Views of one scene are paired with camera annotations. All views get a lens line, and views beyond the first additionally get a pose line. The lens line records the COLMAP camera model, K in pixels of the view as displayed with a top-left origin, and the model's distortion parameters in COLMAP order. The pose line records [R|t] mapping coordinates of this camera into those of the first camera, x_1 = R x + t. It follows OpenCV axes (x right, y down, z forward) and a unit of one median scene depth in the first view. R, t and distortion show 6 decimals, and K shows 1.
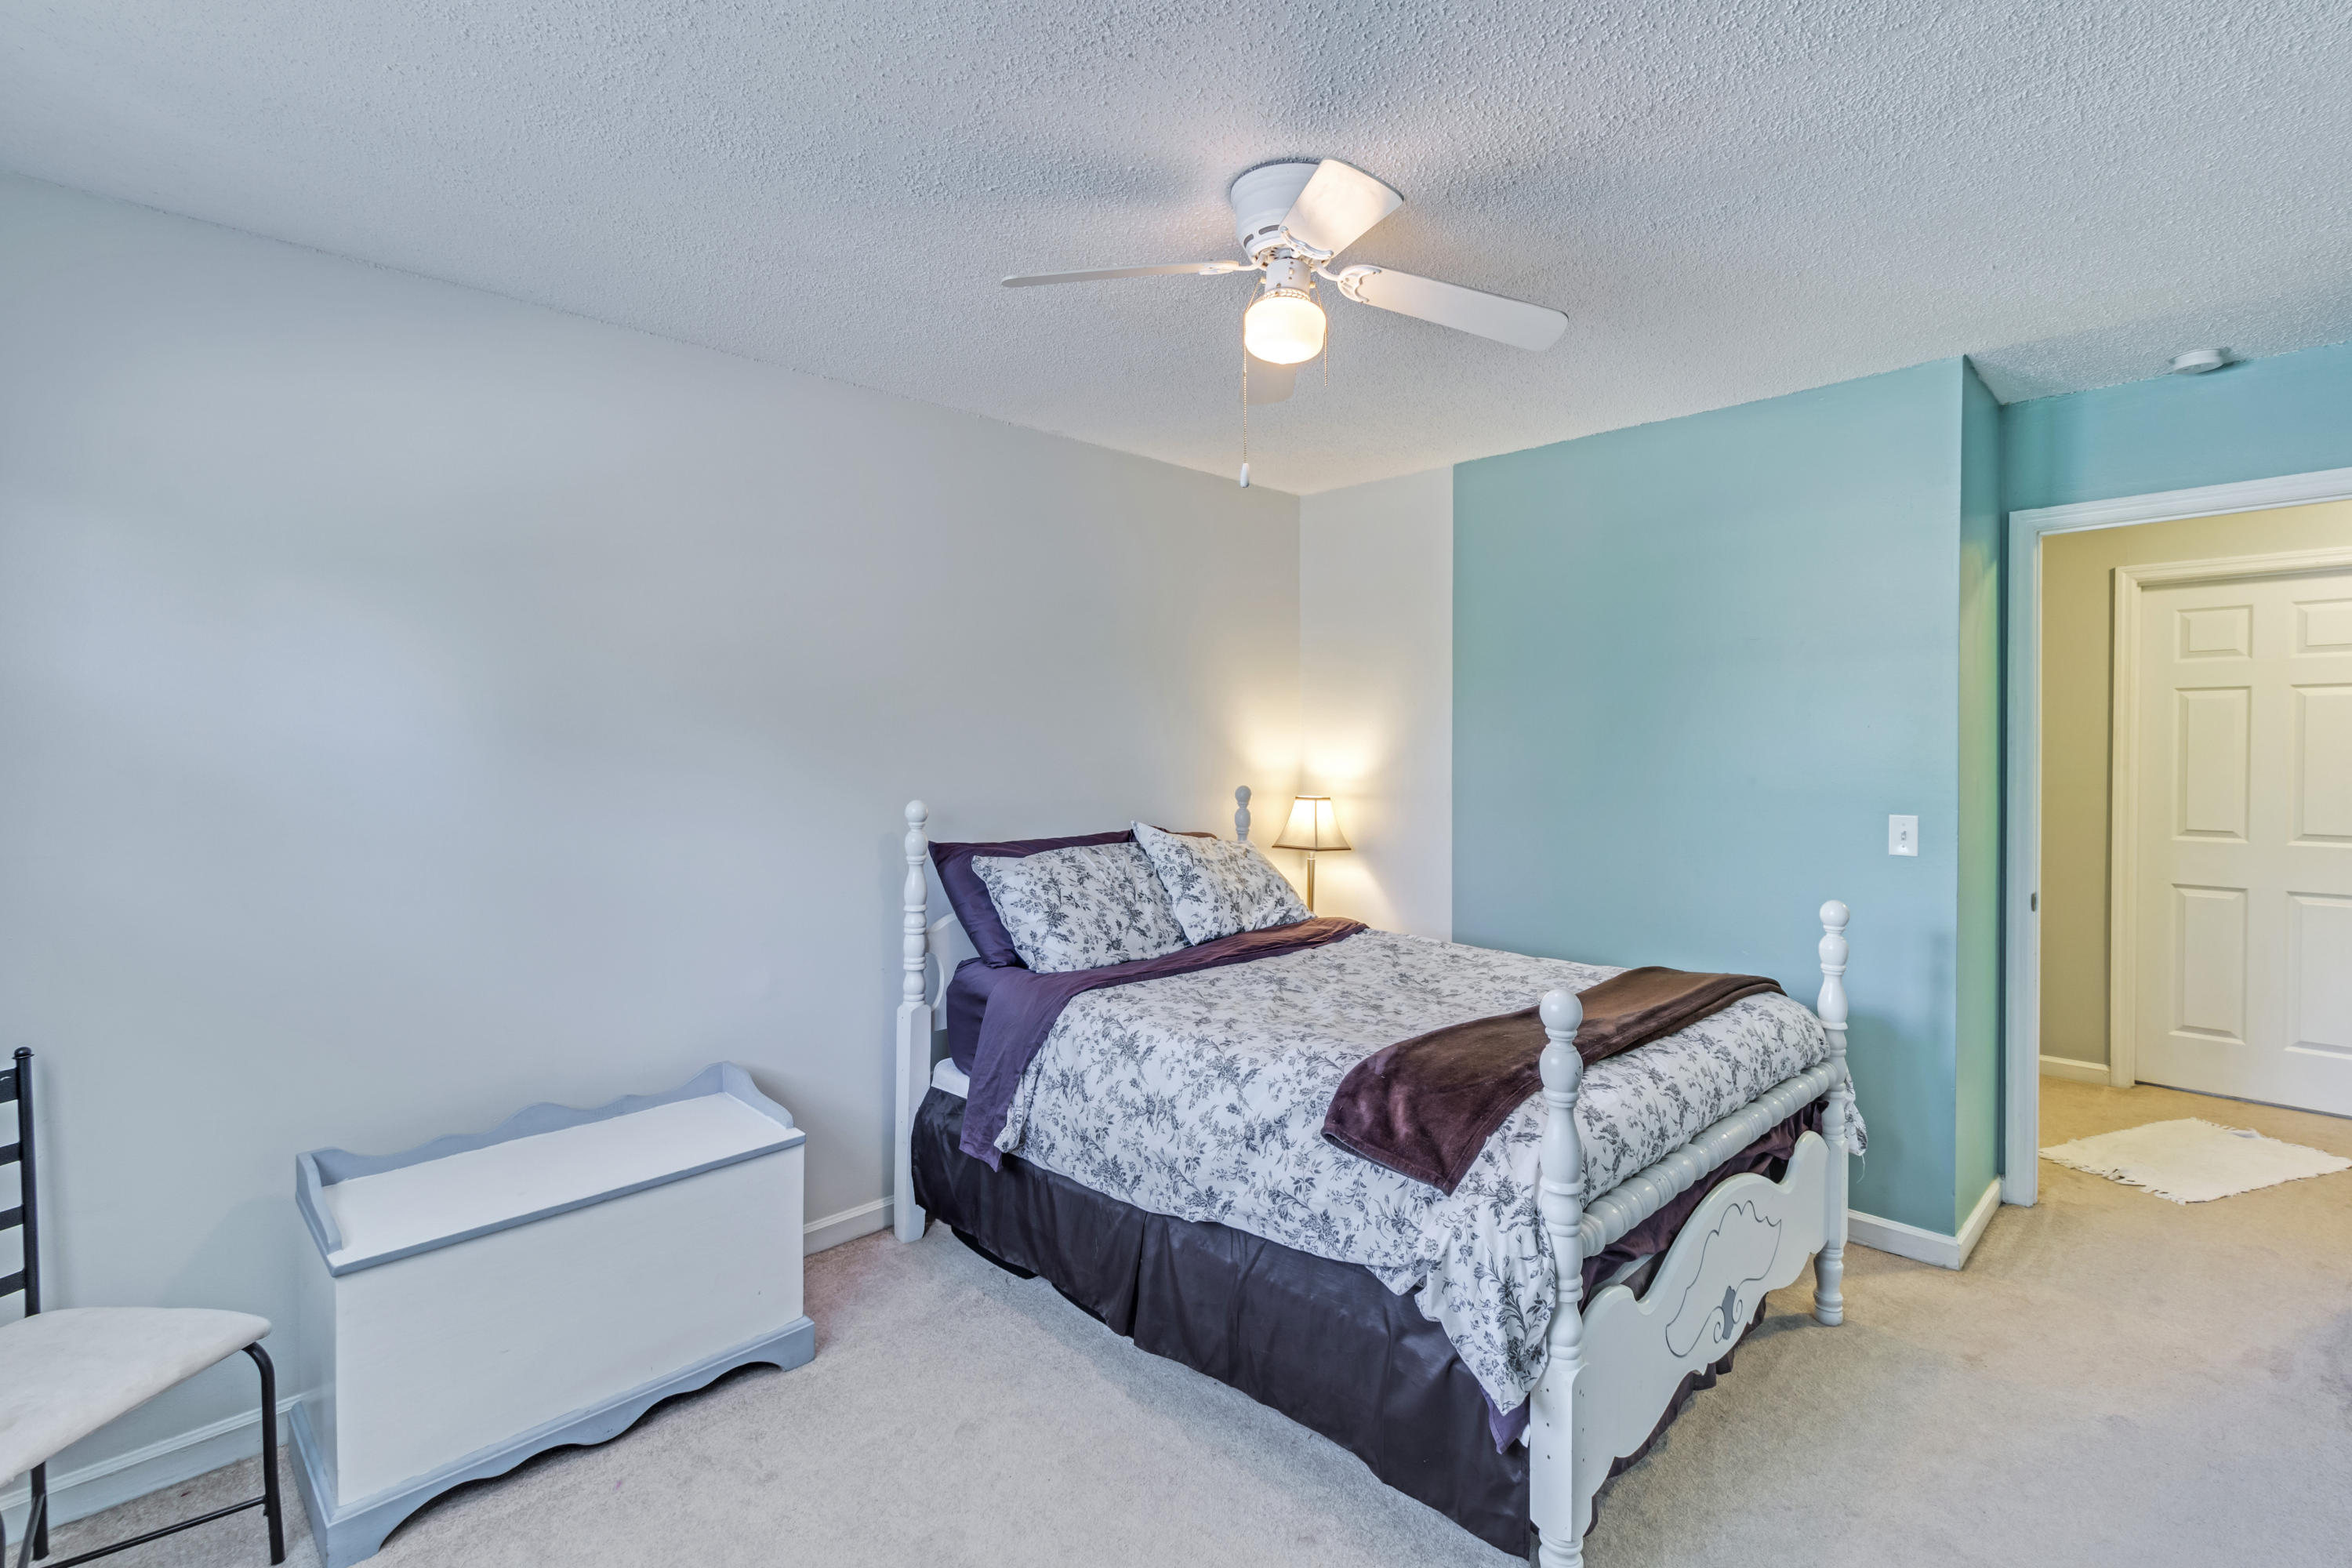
lens RADIAL K [[1081.4, 0, 1178.2], [0, 1081.4, 771.7], [0, 0, 1]] dist [0.004530, -0.000664]
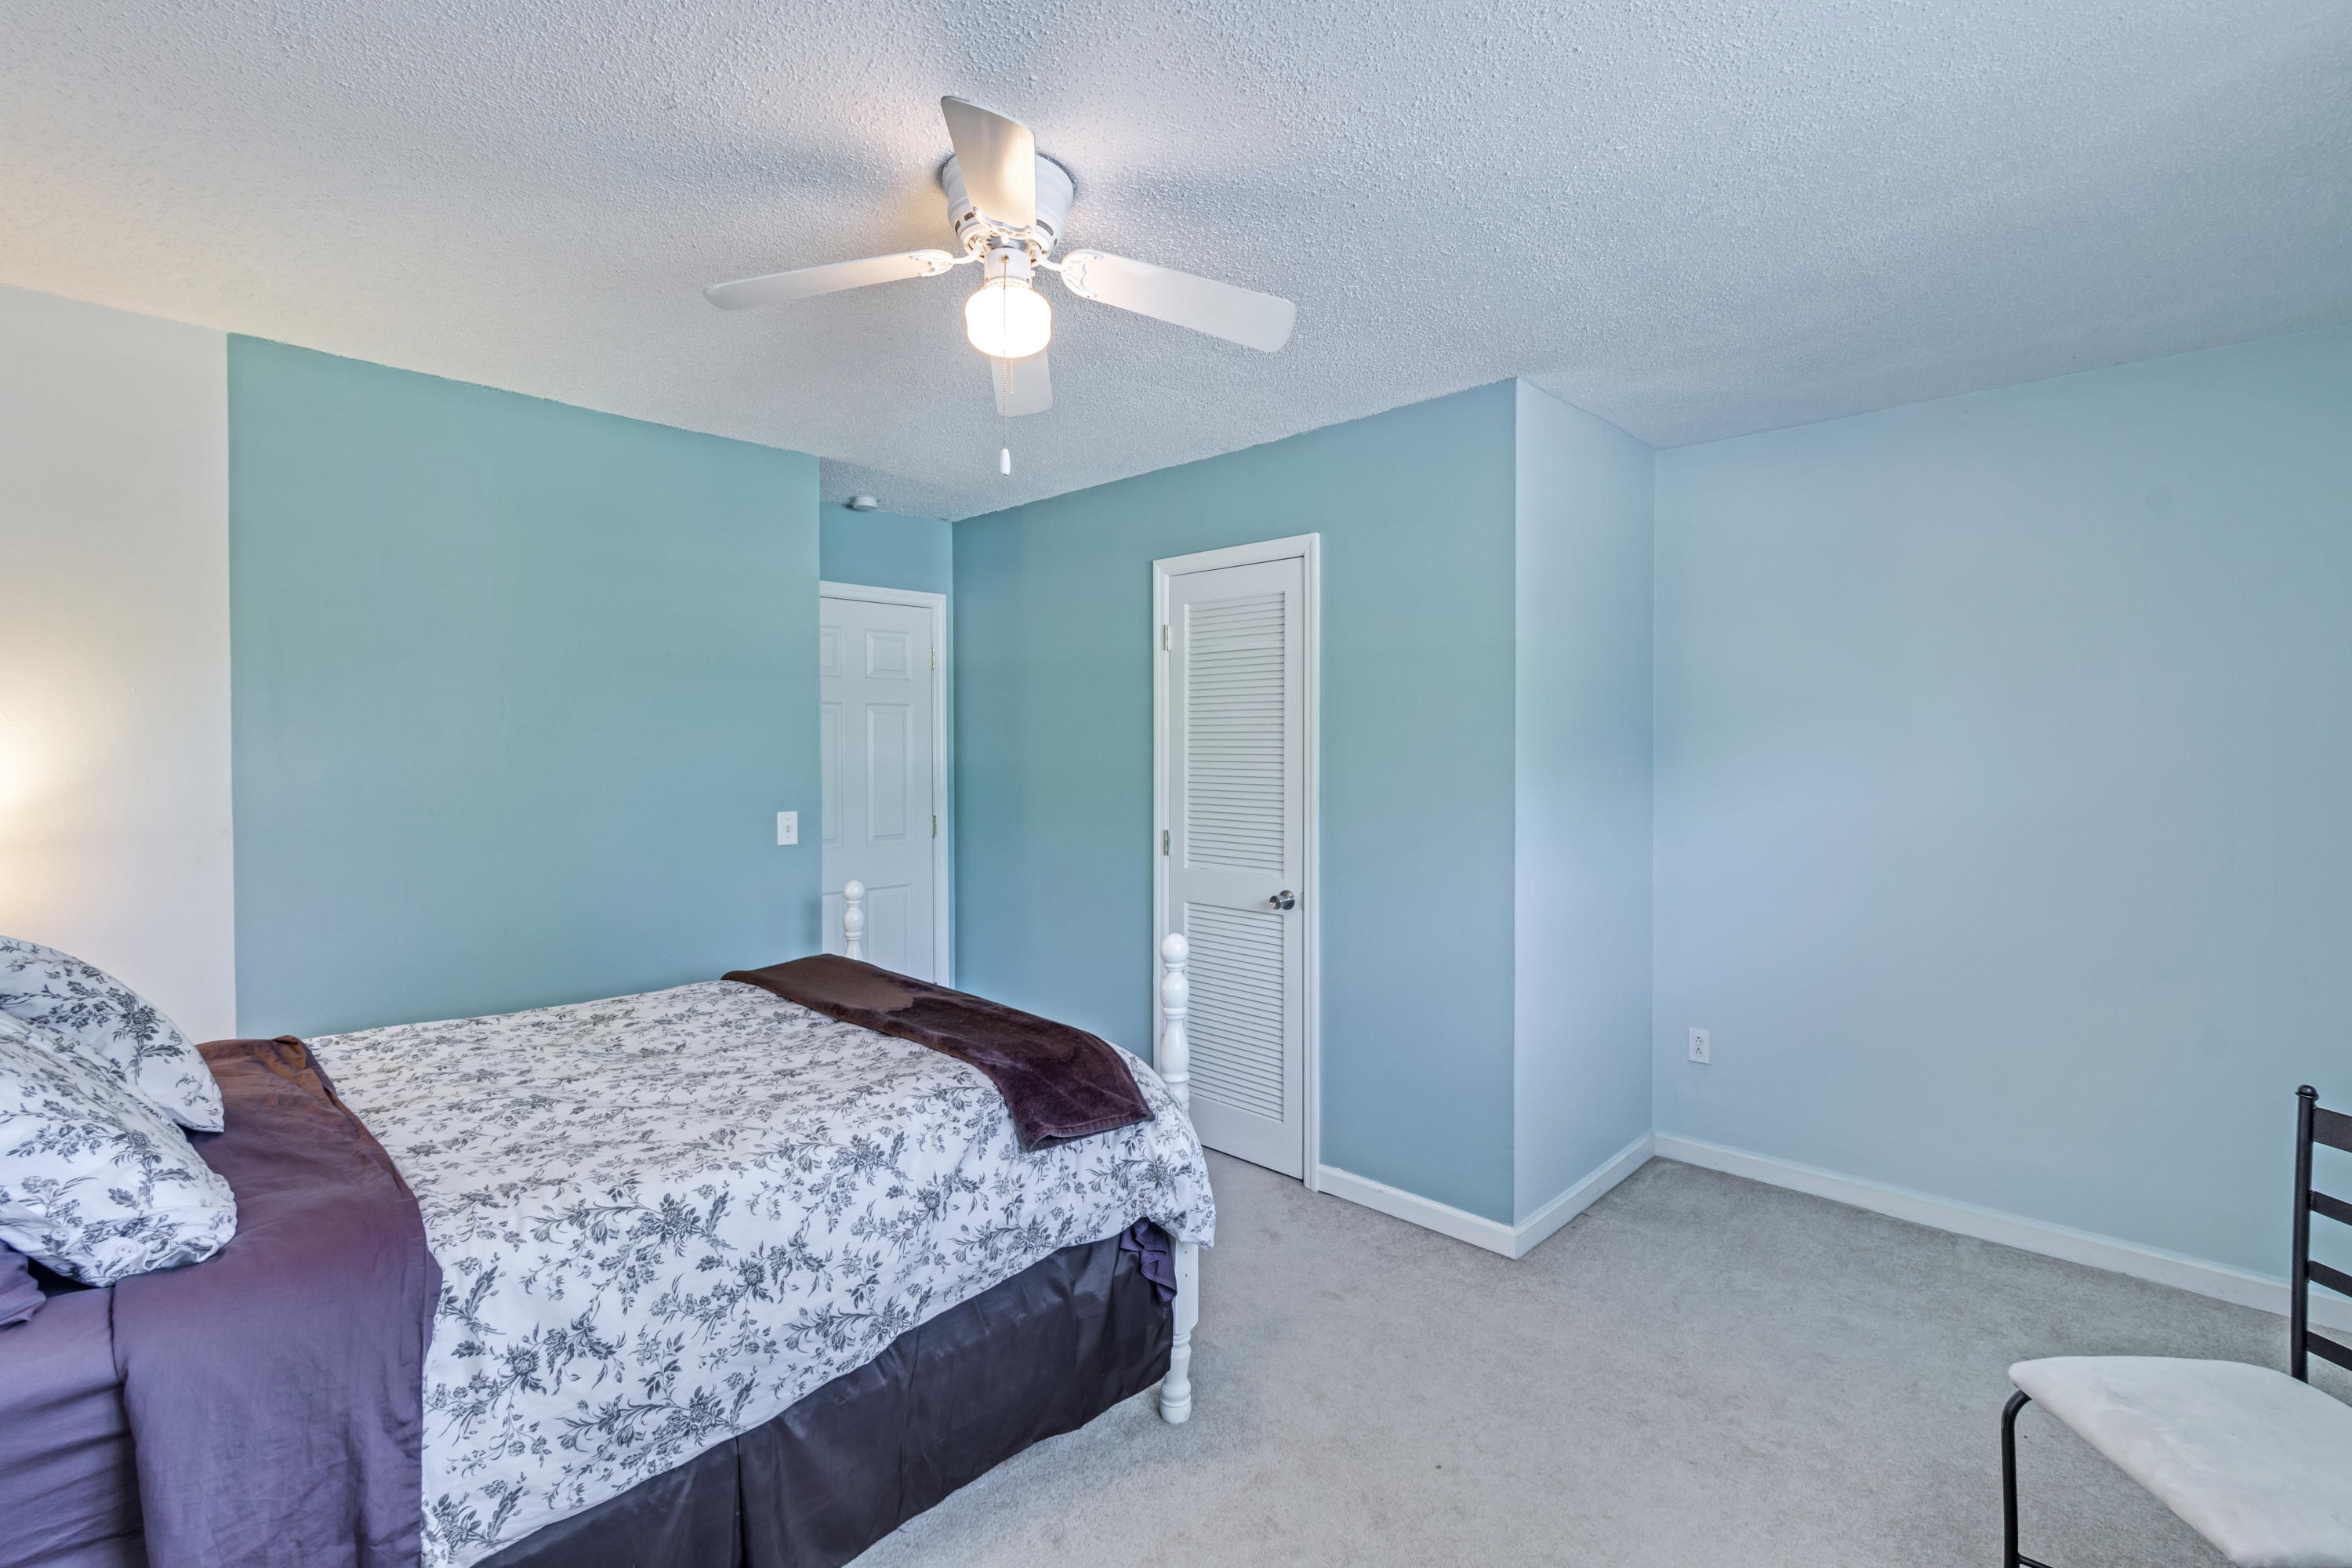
lens RADIAL K [[1081.4, 0, 1165.4], [0, 1081.4, 781.5], [0, 0, 1]] dist [0.004530, -0.000664]
pose [[-0.024950, -0.023777, 0.999406, -0.736753], [0.022954, 0.999440, 0.024351, -0.017905], [-0.999425, 0.023548, -0.024390, 0.763366]]
